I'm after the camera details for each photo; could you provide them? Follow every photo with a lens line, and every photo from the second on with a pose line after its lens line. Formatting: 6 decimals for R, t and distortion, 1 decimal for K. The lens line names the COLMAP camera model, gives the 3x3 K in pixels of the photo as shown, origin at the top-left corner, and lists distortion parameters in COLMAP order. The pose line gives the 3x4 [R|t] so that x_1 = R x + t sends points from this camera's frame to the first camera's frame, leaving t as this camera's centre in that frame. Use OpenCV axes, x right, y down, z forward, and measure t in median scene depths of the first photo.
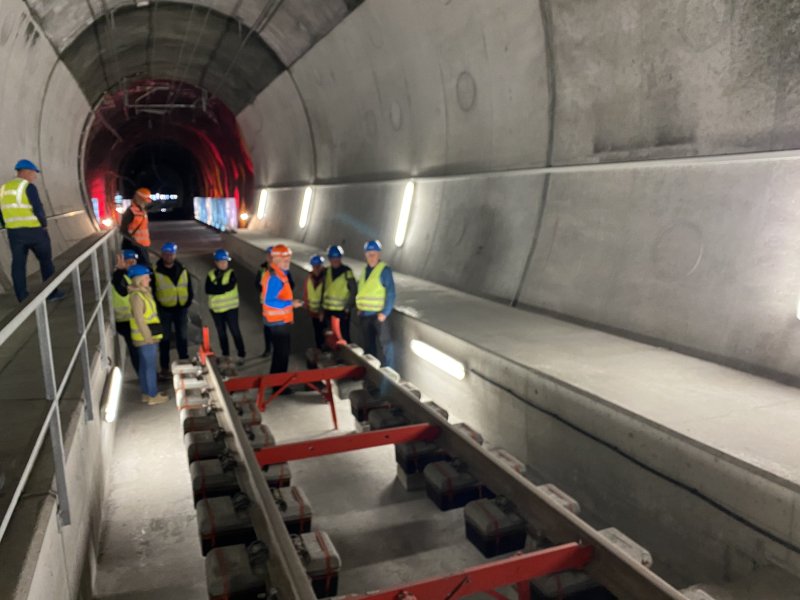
lens RADIAL K [[610.5, 0, 400.0], [0, 610.5, 300.0], [0, 0, 1]] dist [-0.012554, -0.000288]
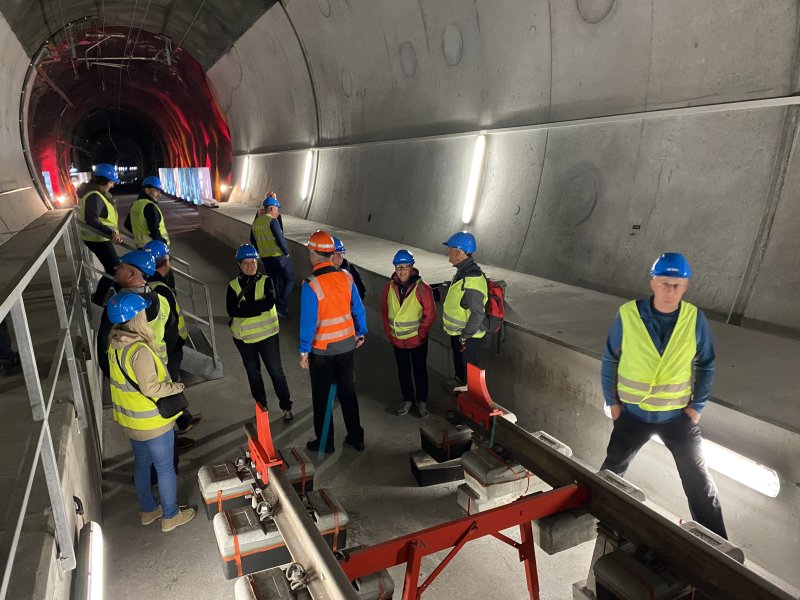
lens RADIAL K [[609.0, 0, 400.0], [0, 609.0, 300.0], [0, 0, 1]] dist [0.022516, -0.006375]
pose [[0.998161, -0.040294, 0.045299, -0.055754], [0.037705, 0.997684, 0.056617, -0.018517], [-0.047475, -0.054805, 0.997368, 0.119299]]
